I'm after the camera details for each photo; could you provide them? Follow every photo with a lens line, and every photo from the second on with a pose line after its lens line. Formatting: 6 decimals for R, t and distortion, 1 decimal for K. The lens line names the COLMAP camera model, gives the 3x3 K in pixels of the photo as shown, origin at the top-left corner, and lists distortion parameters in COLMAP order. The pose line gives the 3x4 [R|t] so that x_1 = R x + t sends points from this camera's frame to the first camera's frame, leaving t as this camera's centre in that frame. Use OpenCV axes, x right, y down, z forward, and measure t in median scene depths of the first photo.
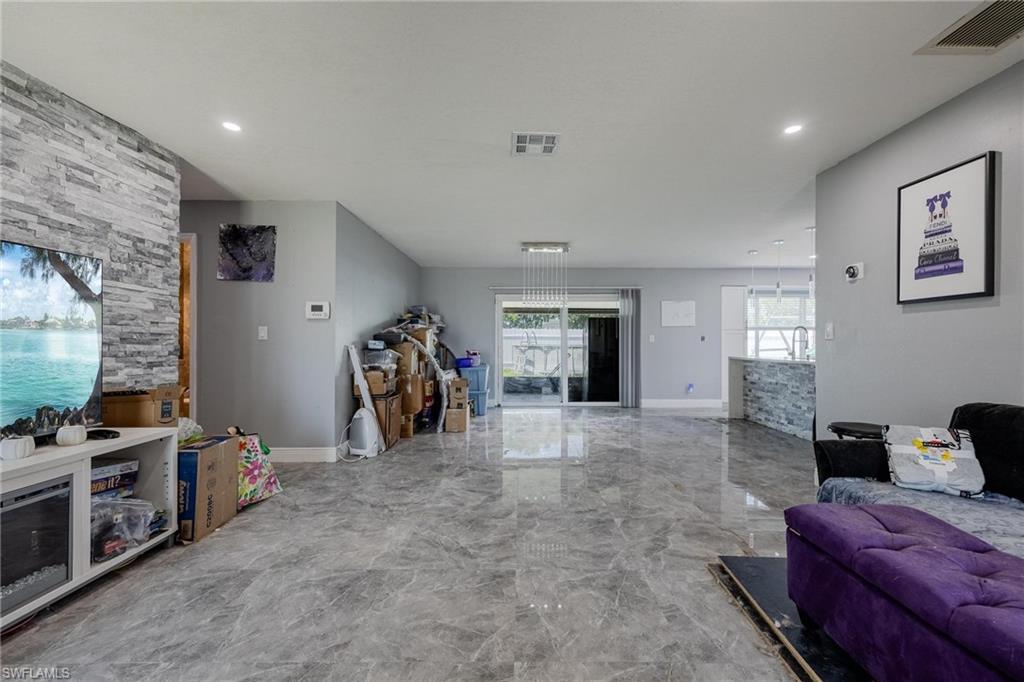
lens RADIAL K [[429.4, 0, 522.3], [0, 429.4, 339.7], [0, 0, 1]] dist [0.010306, -0.000200]
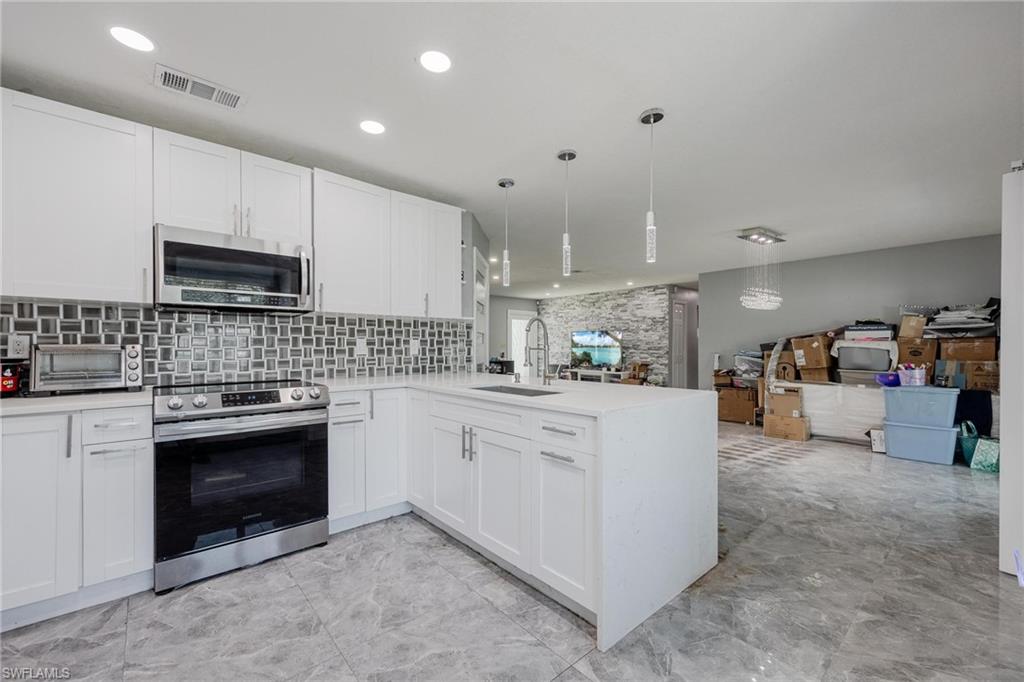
lens RADIAL K [[419.5, 0, 514.6], [0, 419.5, 348.9], [0, 0, 1]] dist [0.008095, 0.000097]
pose [[-0.758125, -0.001042, -0.652109, 1.333827], [0.001823, 0.999991, -0.003717, 0.006088], [0.652107, -0.004007, -0.758116, 1.844196]]
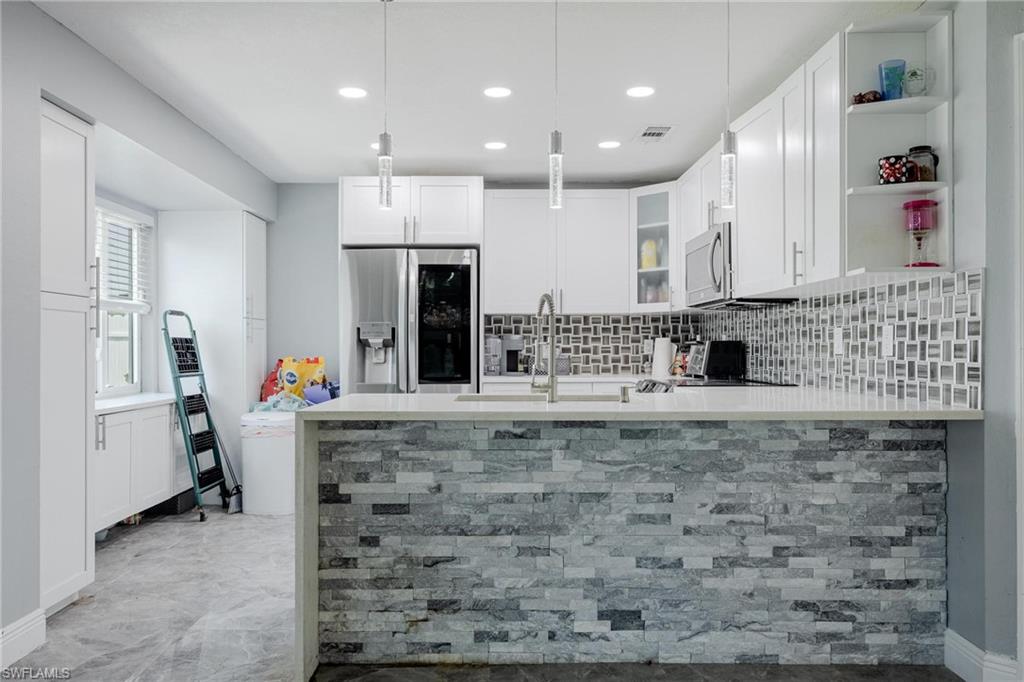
lens RADIAL K [[747.2, 0, 493.2], [0, 747.2, 343.8], [0, 0, 1]] dist [0.006904, 0.002744]
pose [[0.010774, 0.000658, 0.999942, 0.151801], [-0.008811, 0.999961, -0.000563, 0.005820], [-0.999903, -0.008805, 0.010779, 1.427547]]
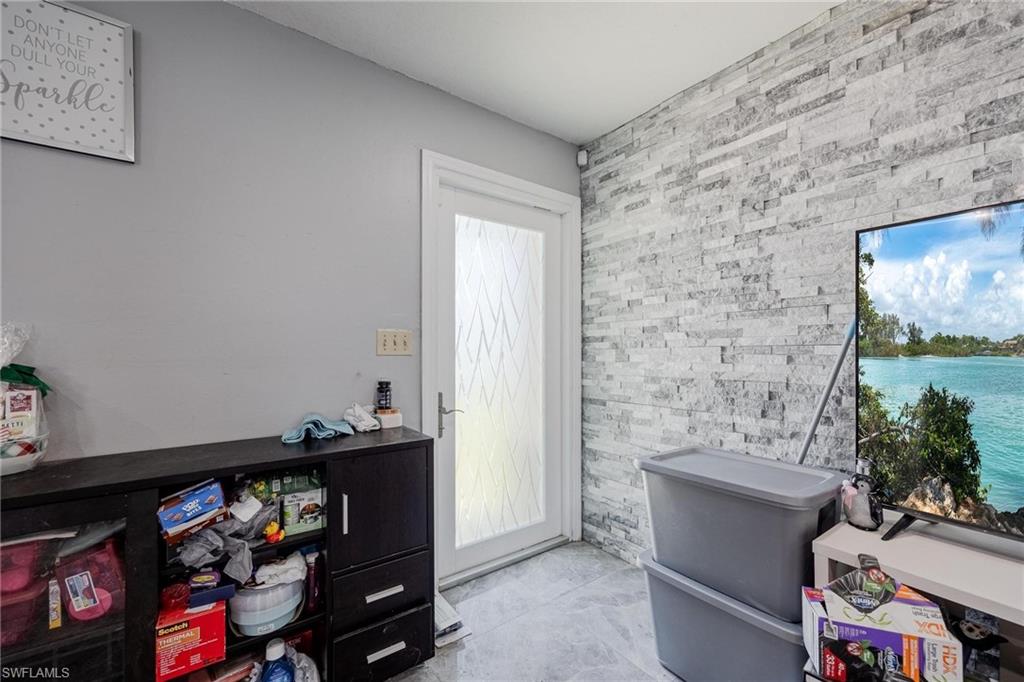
lens RADIAL K [[410.1, 0, 514.5], [0, 410.1, 348.1], [0, 0, 1]] dist [0.000667, 0.000001]
pose [[-0.808221, -0.005073, -0.588857, -0.142620], [0.002196, 0.999930, -0.011629, -0.011145], [0.588875, -0.010692, -0.808153, 0.281212]]
